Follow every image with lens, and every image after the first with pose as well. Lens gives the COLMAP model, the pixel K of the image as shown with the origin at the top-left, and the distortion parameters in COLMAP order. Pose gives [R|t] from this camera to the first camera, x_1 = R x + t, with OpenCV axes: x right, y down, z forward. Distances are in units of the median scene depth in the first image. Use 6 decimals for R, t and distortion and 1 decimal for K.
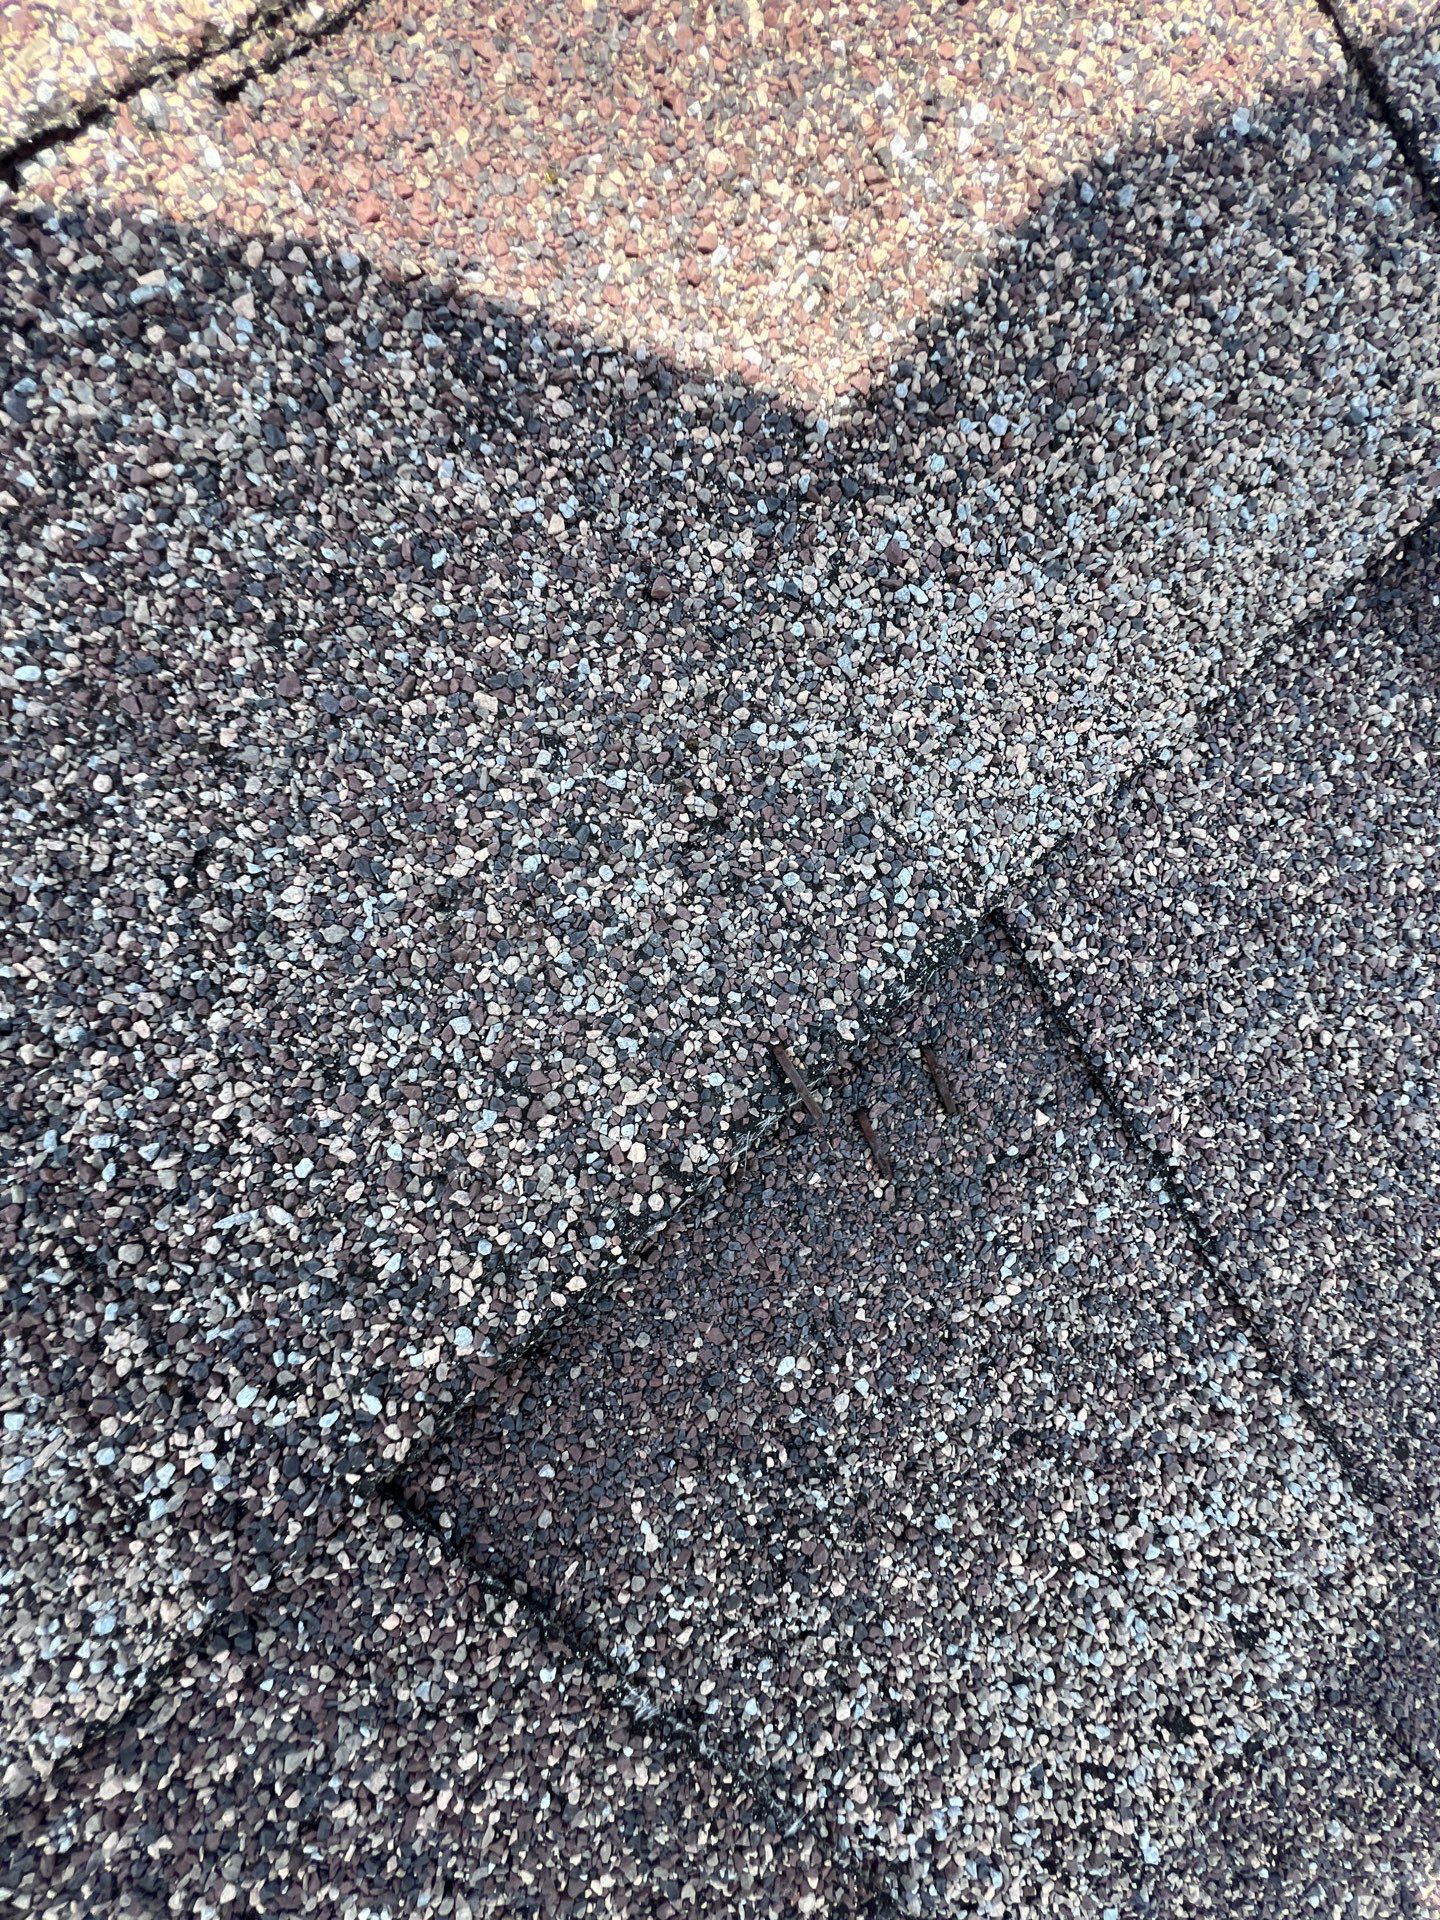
lens RADIAL K [[763.6, 0, 732.8], [0, 763.6, 975.4], [0, 0, 1]] dist [-0.005419, 0.001122]
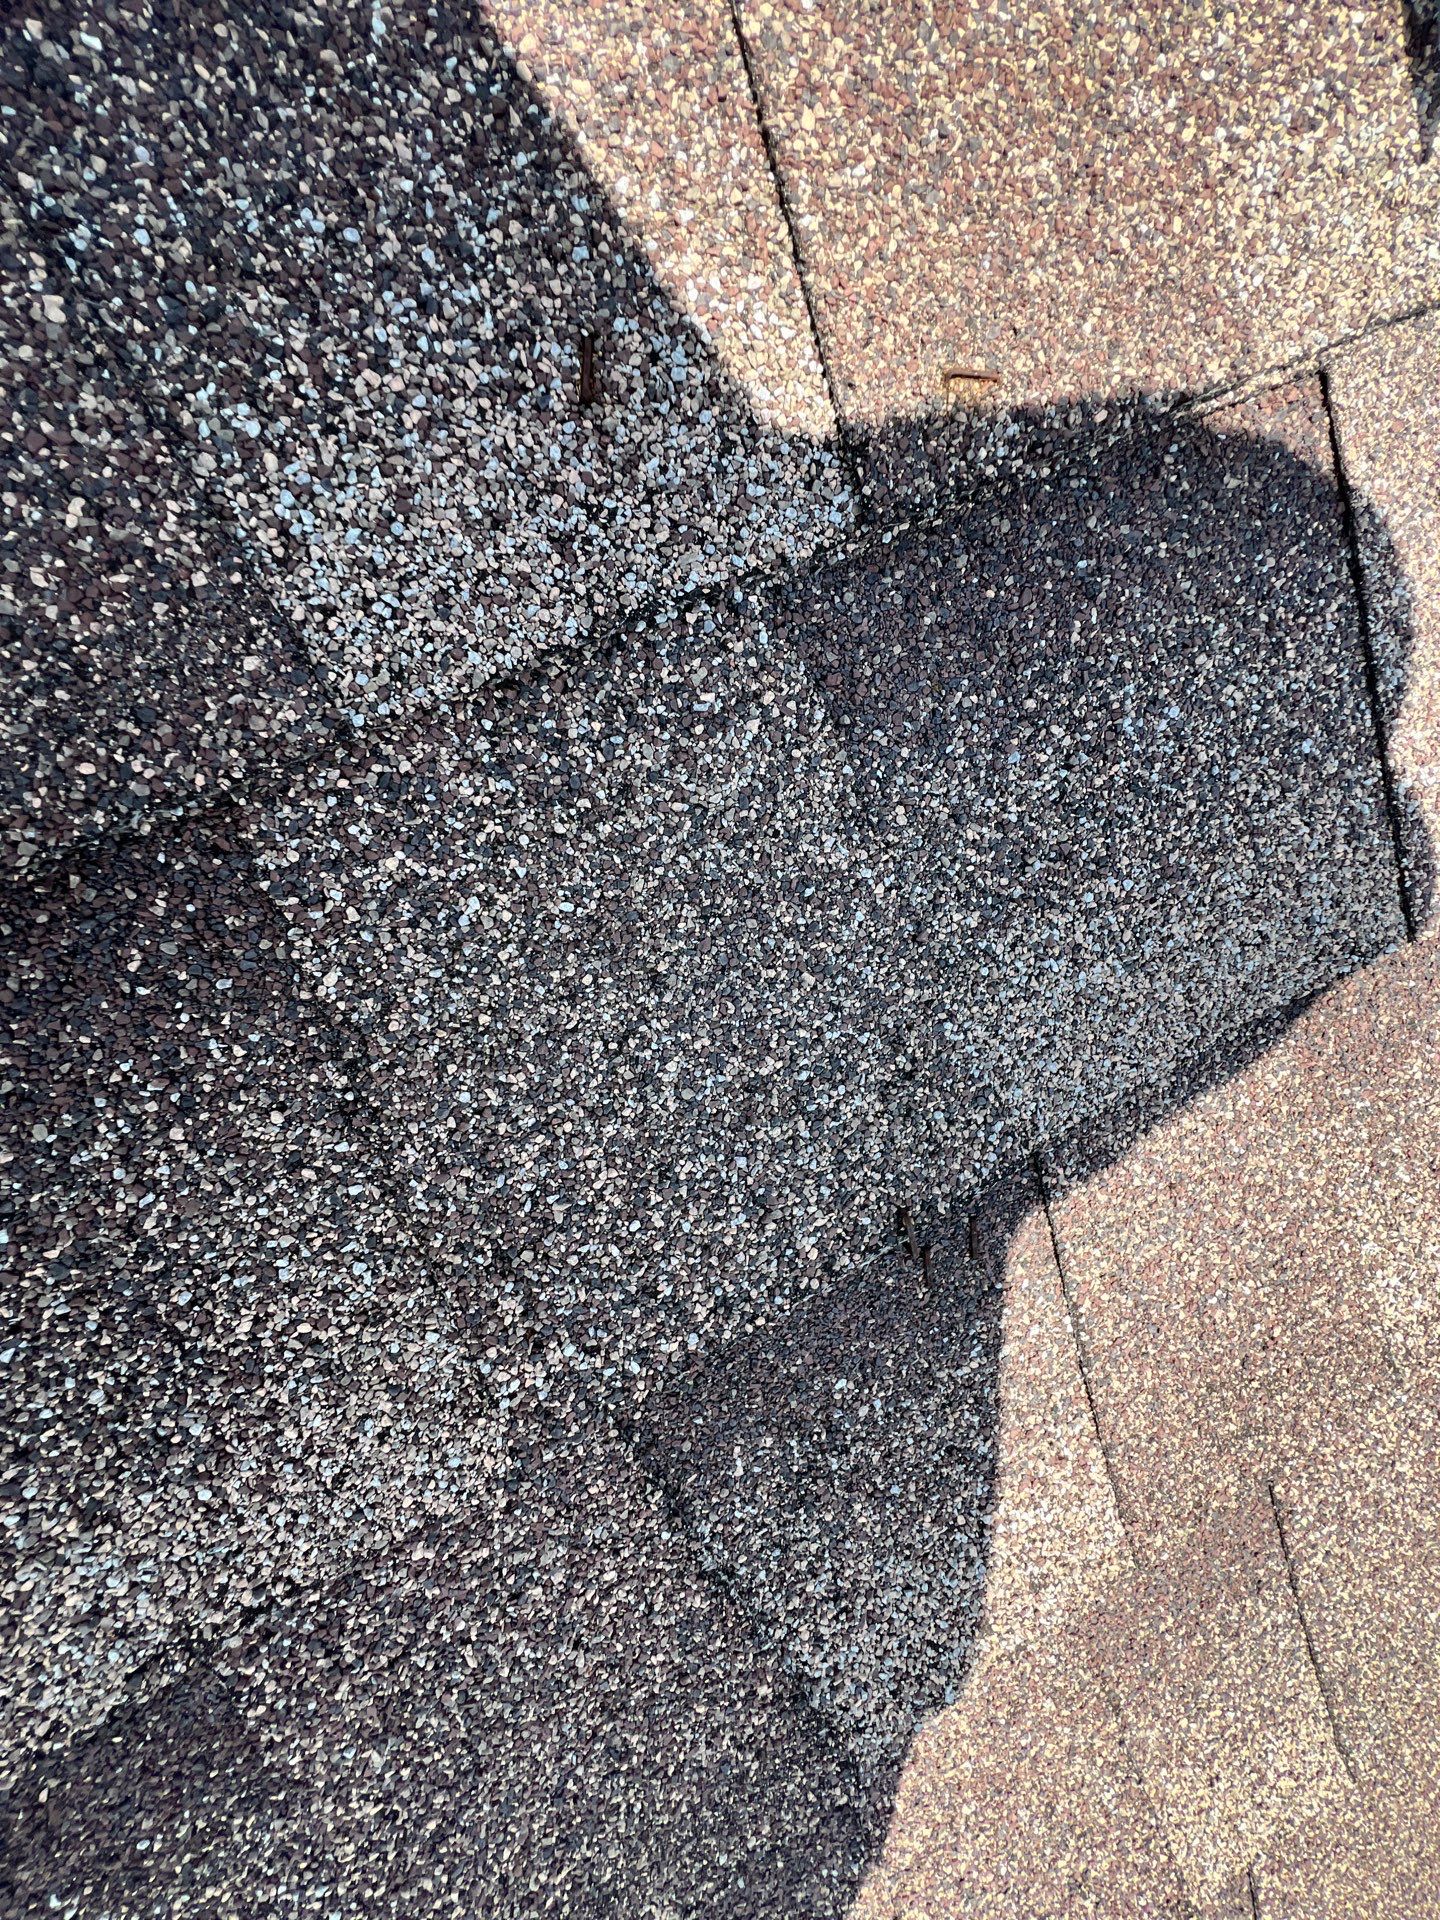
lens RADIAL K [[763.6, 0, 718.0], [0, 763.6, 970.3], [0, 0, 1]] dist [-0.005419, 0.001122]
pose [[0.954849, 0.266972, 0.130347, -0.707211], [-0.273685, 0.961134, 0.036305, -0.369961], [-0.115588, -0.070340, 0.990804, -0.593832]]
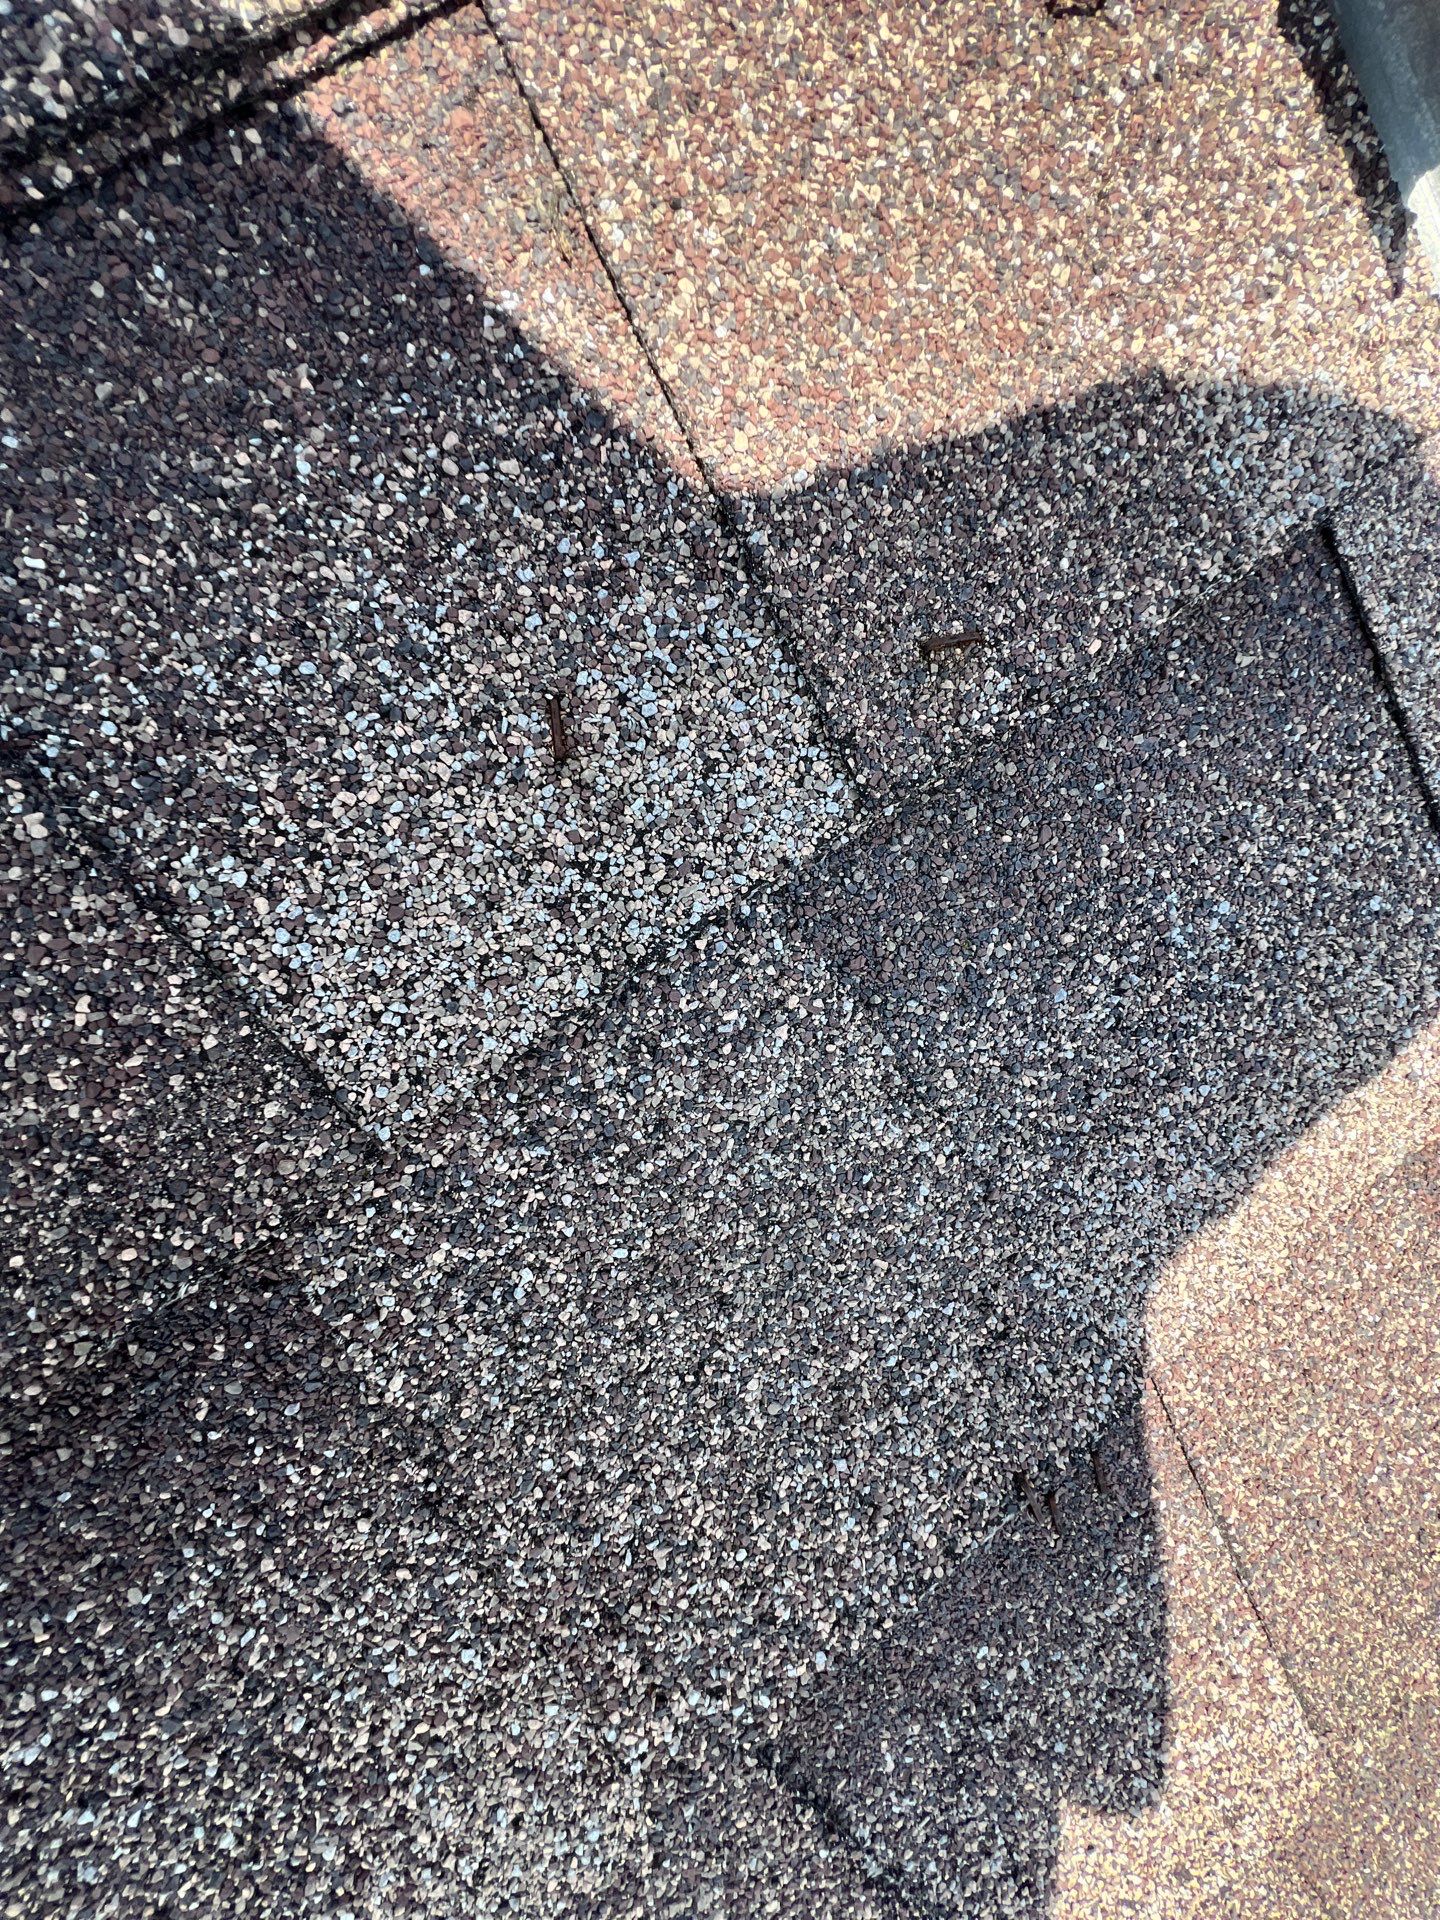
lens RADIAL K [[763.6, 0, 718.6], [0, 763.6, 963.9], [0, 0, 1]] dist [-0.005419, 0.001122]
pose [[0.991096, 0.114849, 0.067369, -0.801866], [-0.116573, 0.992933, 0.022227, -0.933389], [-0.064341, -0.029883, 0.997480, -0.502893]]
